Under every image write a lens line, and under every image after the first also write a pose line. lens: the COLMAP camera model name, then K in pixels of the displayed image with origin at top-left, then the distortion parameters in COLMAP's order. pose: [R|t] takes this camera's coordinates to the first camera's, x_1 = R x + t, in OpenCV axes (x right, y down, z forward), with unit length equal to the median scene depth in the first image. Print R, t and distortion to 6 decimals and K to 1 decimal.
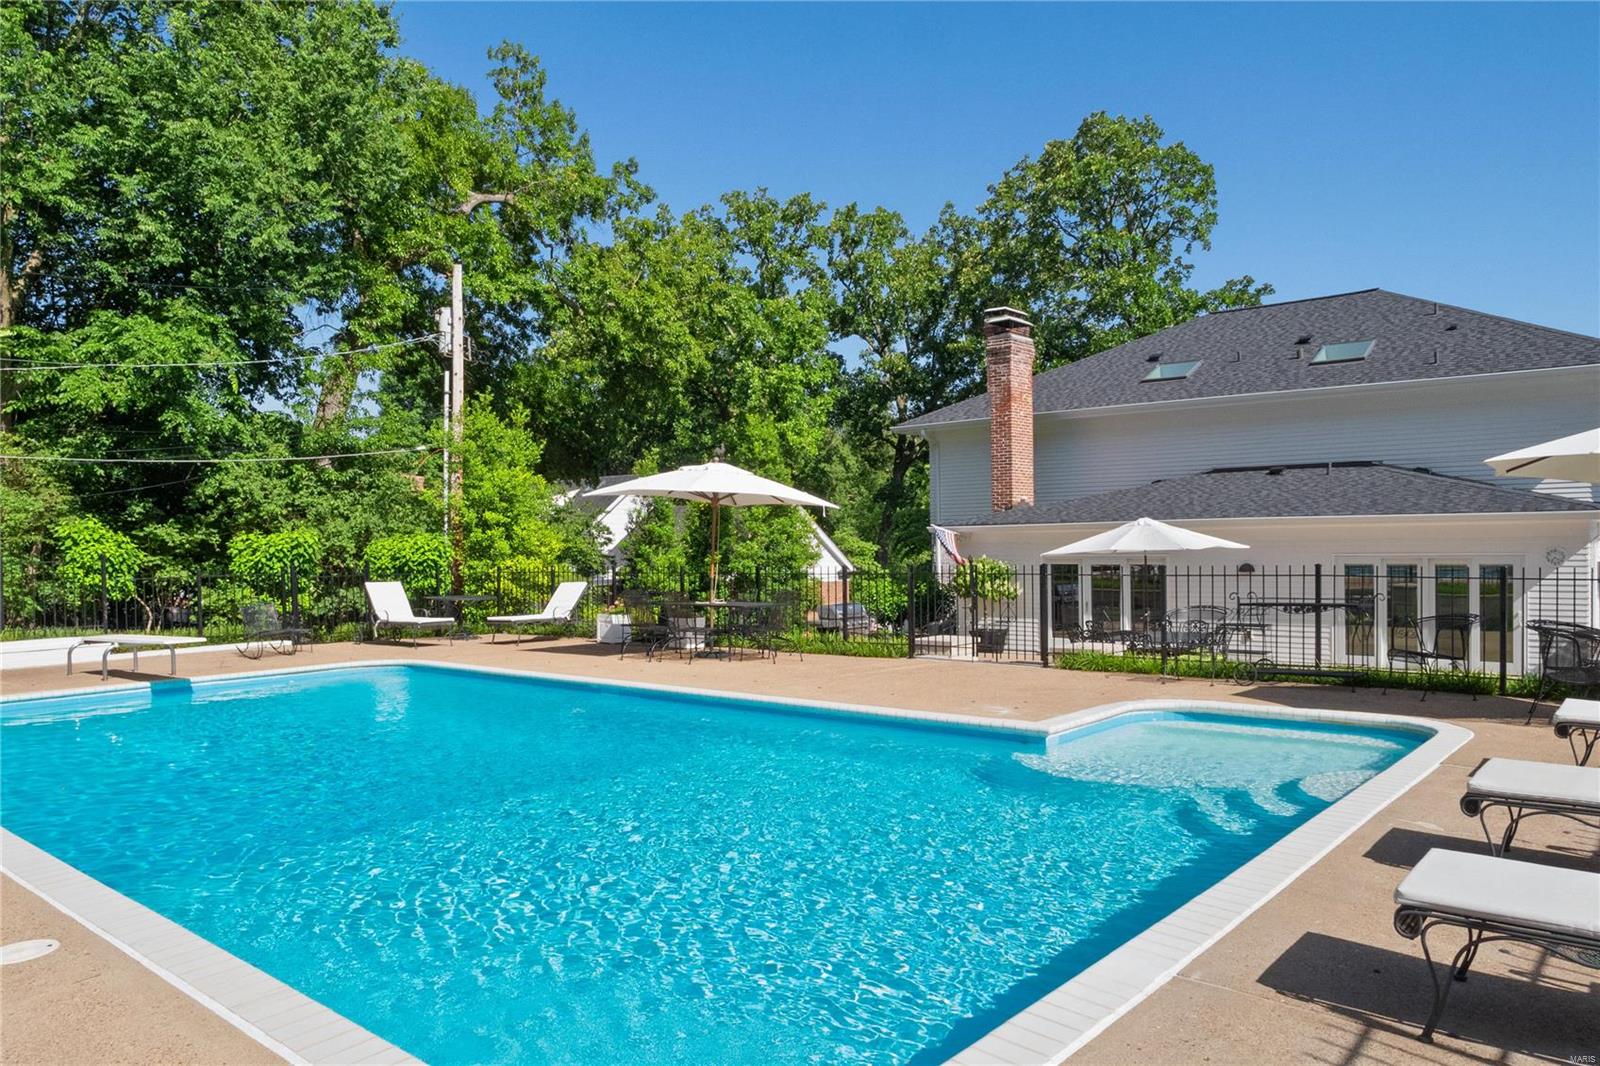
lens RADIAL K [[1095.0, 0, 796.9], [0, 1095.0, 542.4], [0, 0, 1]] dist [0.000545, -0.000672]
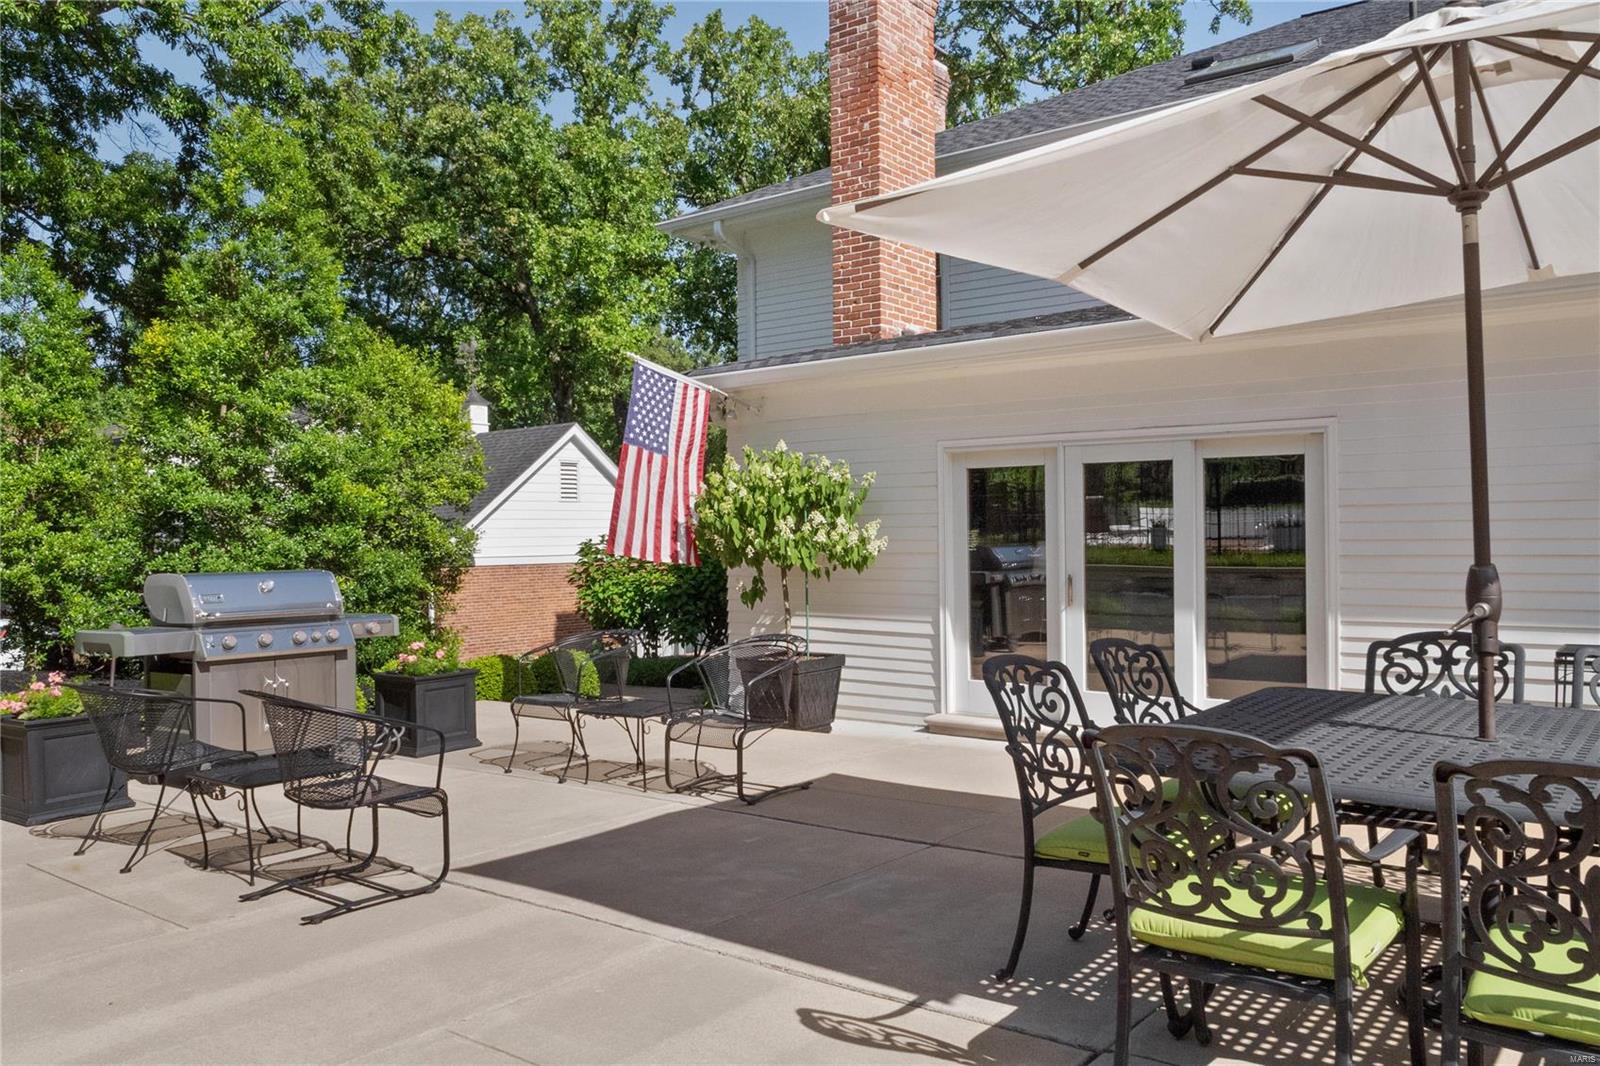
lens RADIAL K [[1224.5, 0, 799.7], [0, 1224.5, 510.7], [0, 0, 1]] dist [0.002091, 0.000925]
pose [[0.998325, 0.002509, 0.057792, 0.125434], [-0.001538, 0.999857, -0.016836, 0.032349], [-0.057826, 0.016719, 0.998187, 0.493610]]
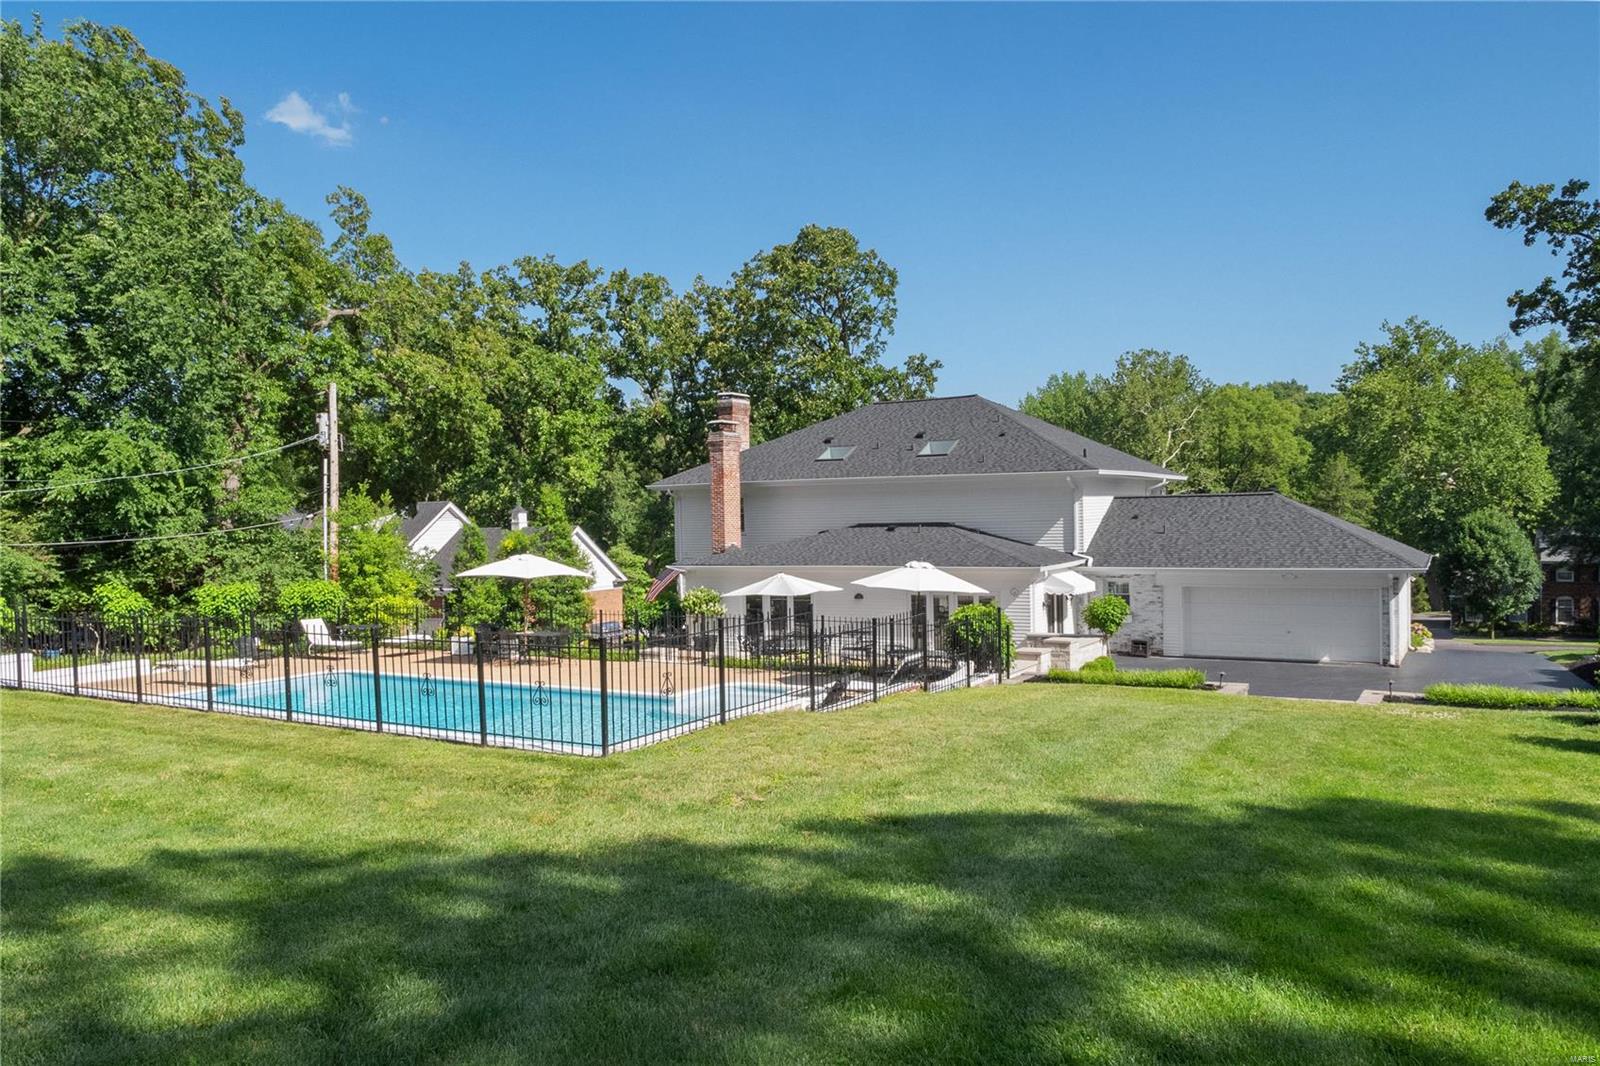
lens RADIAL K [[1088.5, 0, 713.5], [0, 1088.5, 506.9], [0, 0, 1]] dist [0.038323, 0.001373]
pose [[0.993088, -0.005920, 0.117227, 0.009582], [0.007942, 0.999828, -0.016788, -0.058602], [-0.117107, 0.017603, 0.992963, -0.396557]]
